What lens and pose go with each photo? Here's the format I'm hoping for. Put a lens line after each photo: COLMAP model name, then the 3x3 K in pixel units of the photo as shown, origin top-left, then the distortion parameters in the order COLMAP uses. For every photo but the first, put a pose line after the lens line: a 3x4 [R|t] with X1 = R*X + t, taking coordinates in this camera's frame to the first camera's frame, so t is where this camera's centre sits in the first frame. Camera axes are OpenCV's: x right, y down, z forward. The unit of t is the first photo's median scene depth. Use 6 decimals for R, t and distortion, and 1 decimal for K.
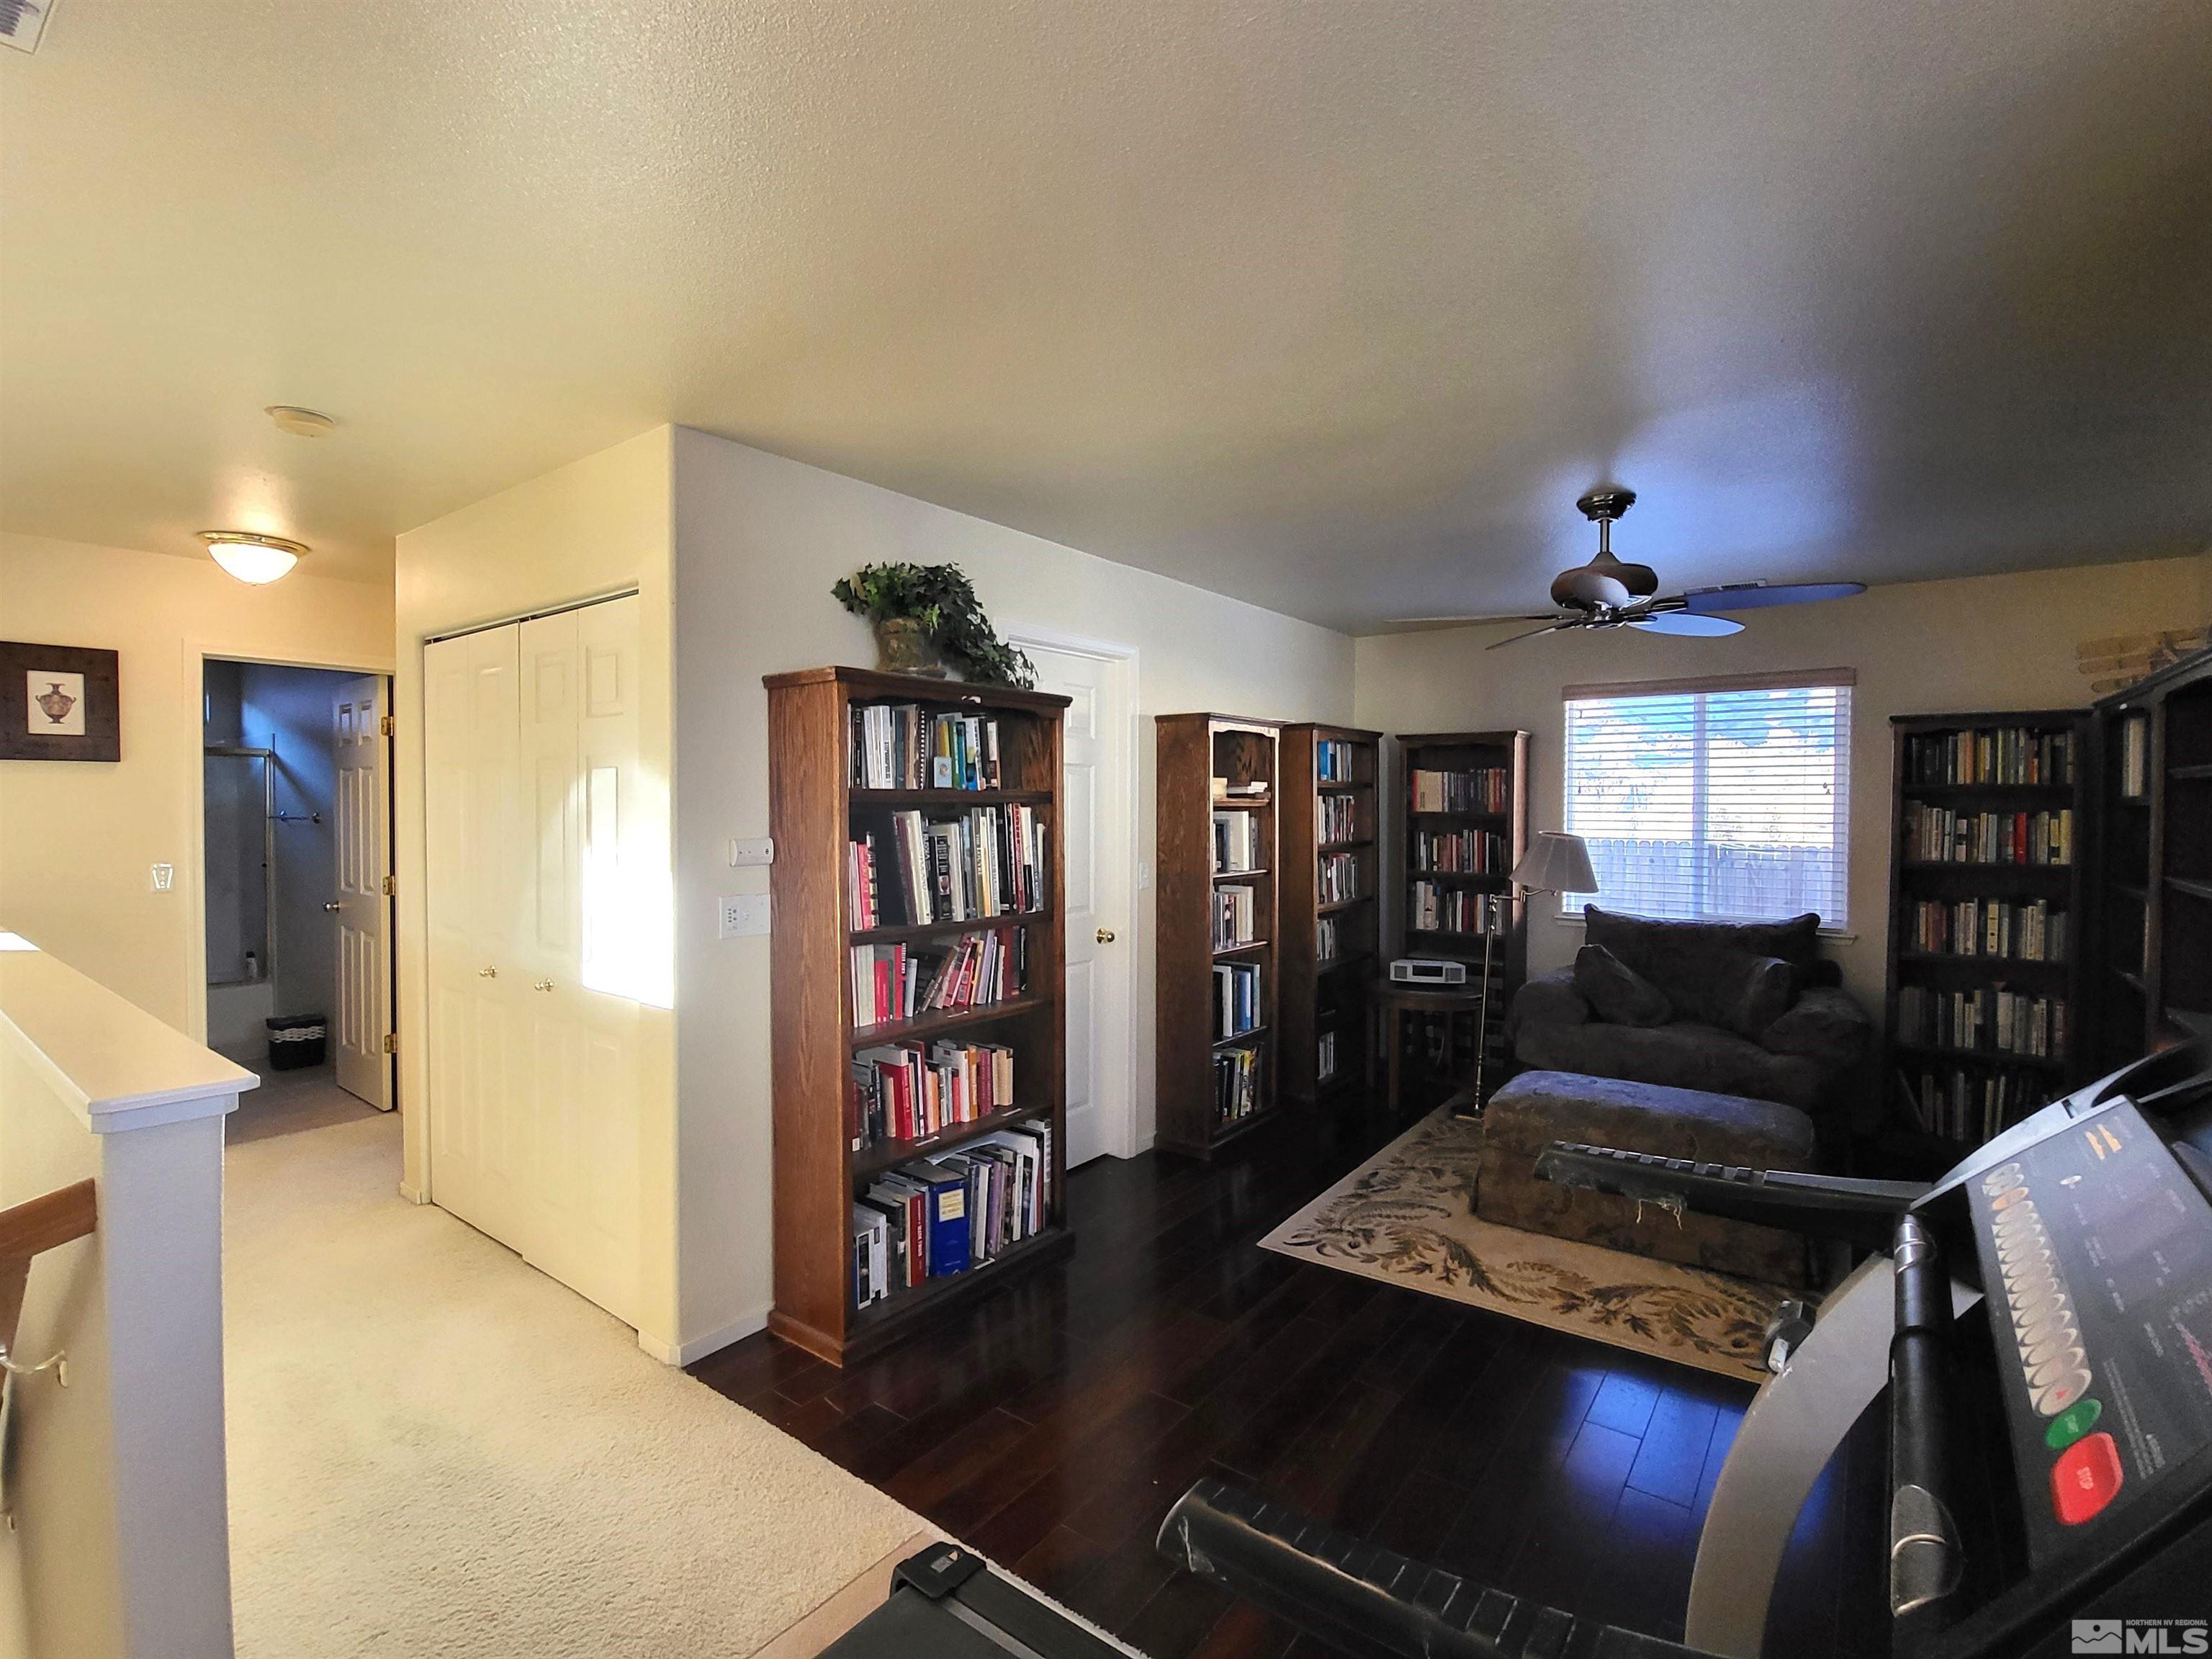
lens RADIAL K [[1020.7, 0, 1106.0], [0, 1020.7, 829.5], [0, 0, 1]] dist [-0.002203, -0.000542]
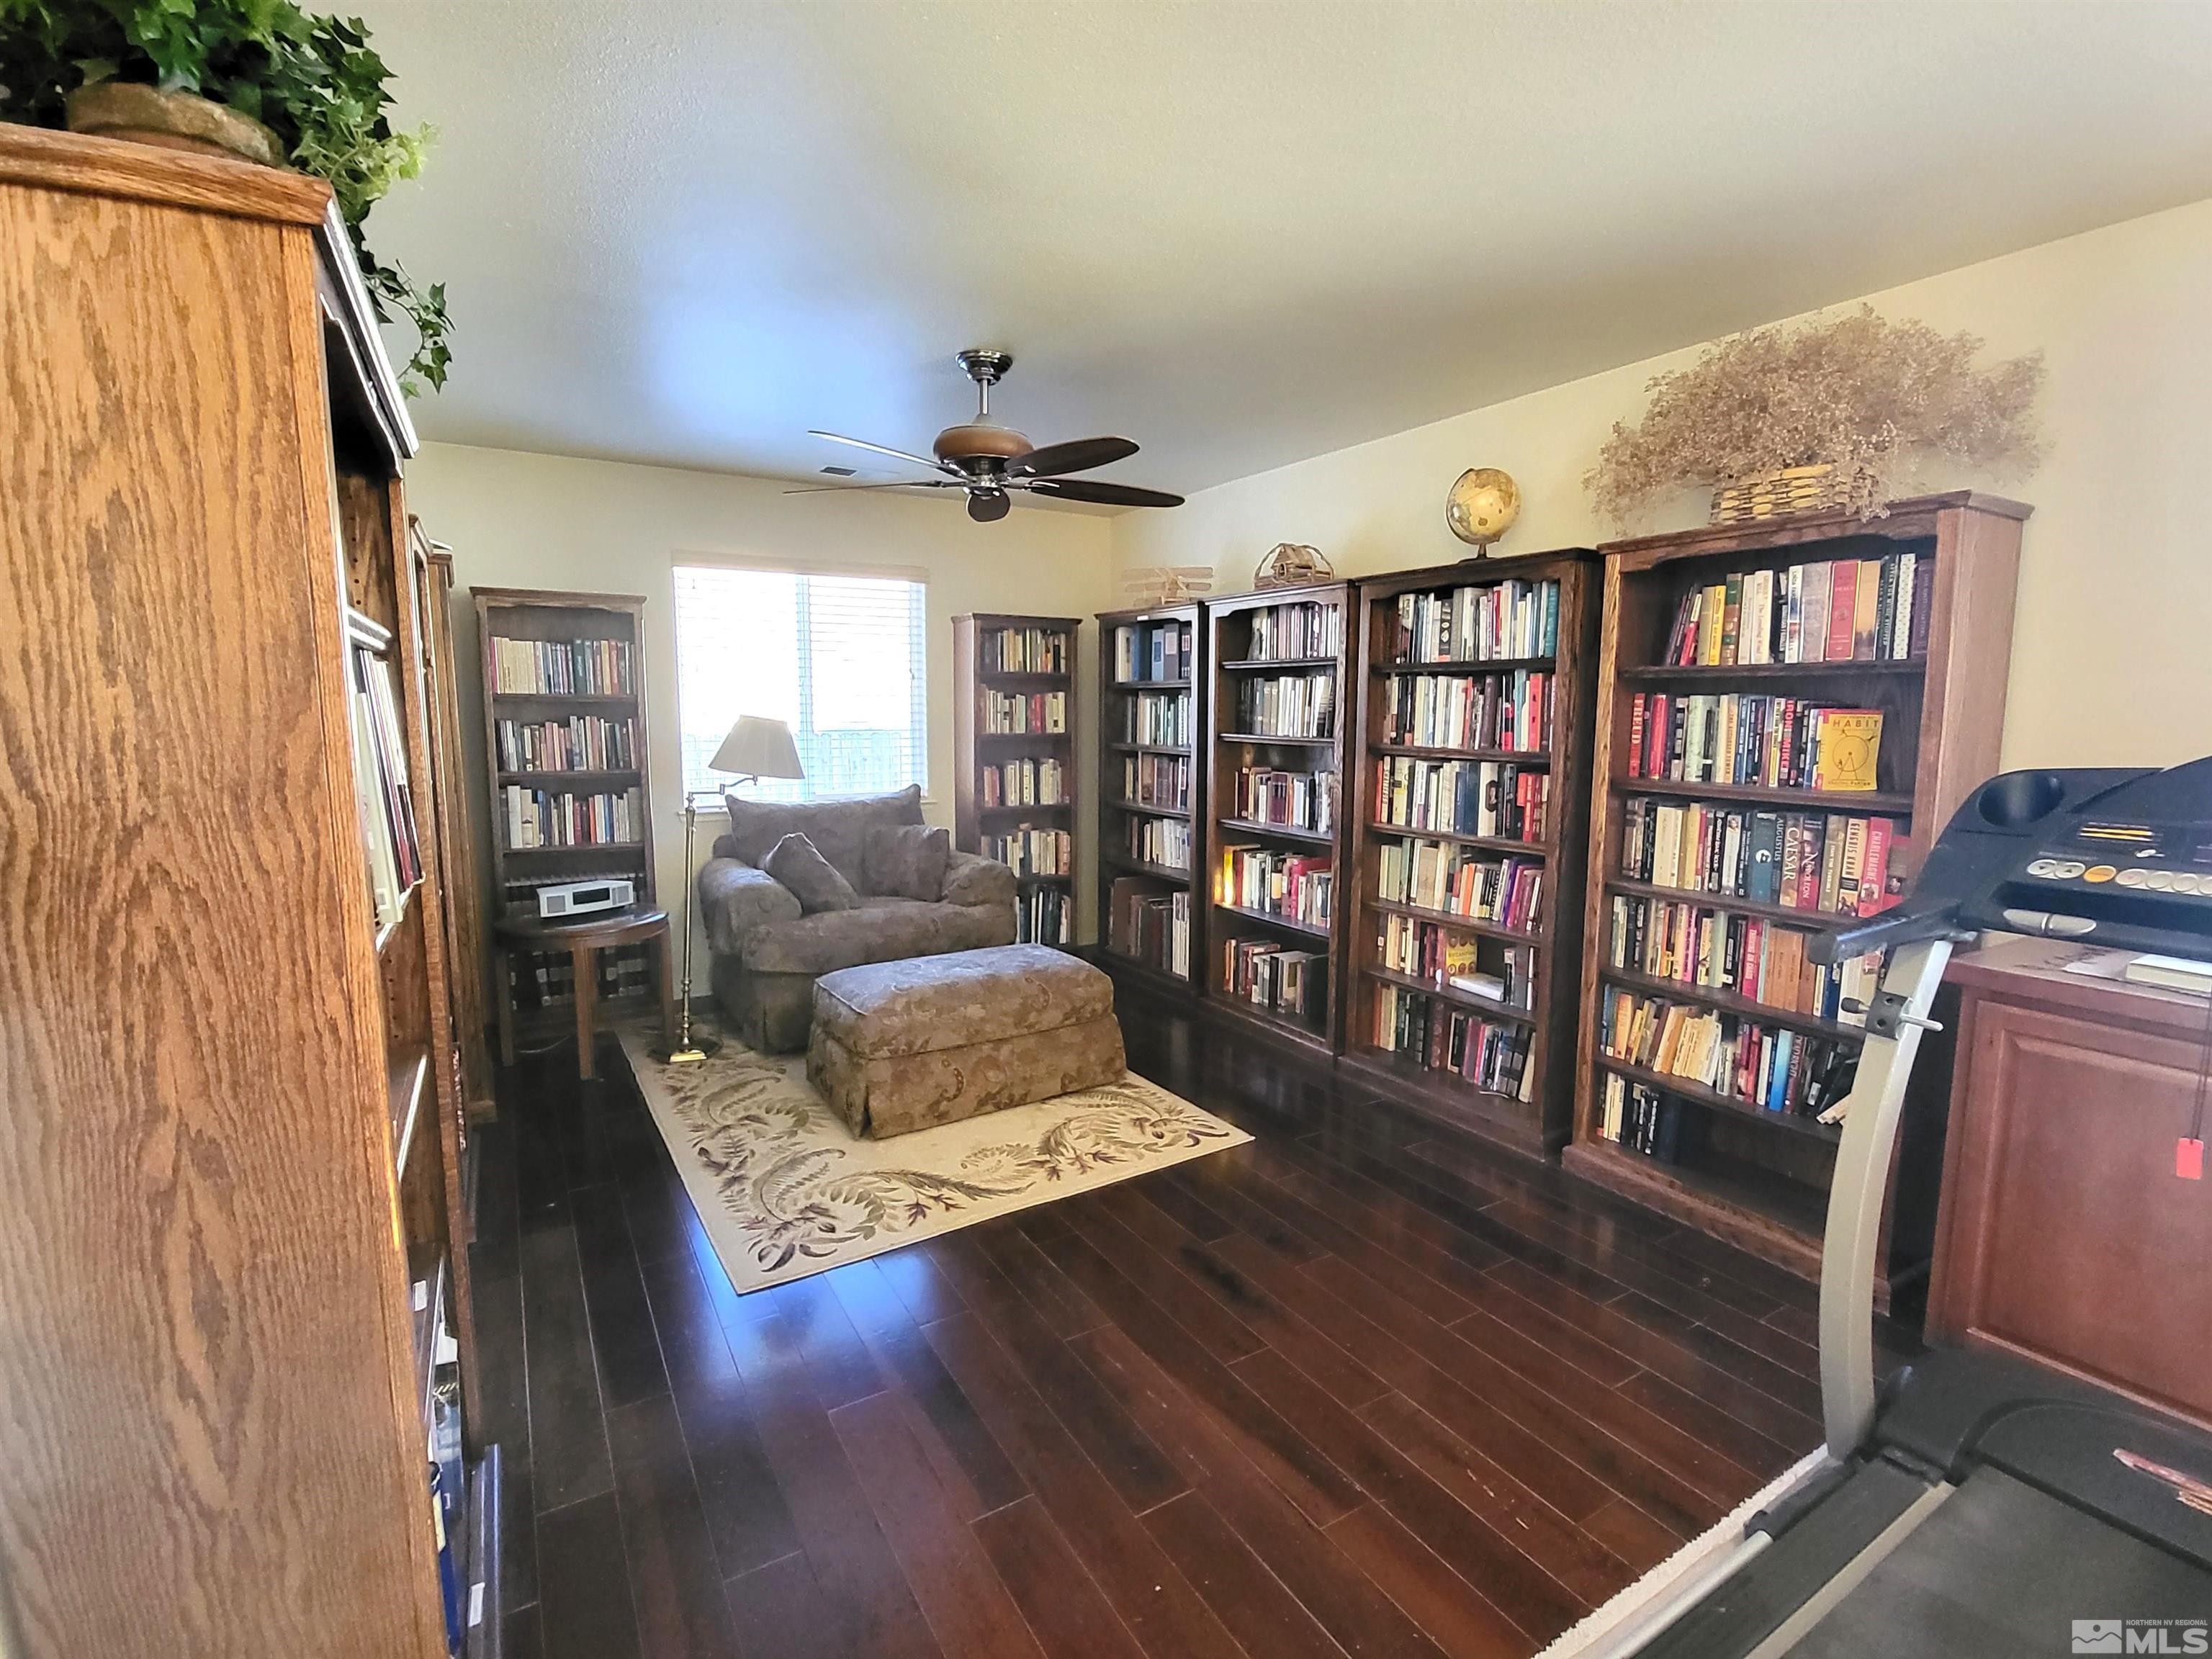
lens RADIAL K [[1020.7, 0, 1106.0], [0, 1020.7, 829.5], [0, 0, 1]] dist [-0.002203, -0.000542]
pose [[0.378320, -0.115699, 0.918416, -0.312683], [0.022718, 0.993020, 0.115739, 0.006776], [-0.925396, -0.022922, 0.378308, 0.418439]]
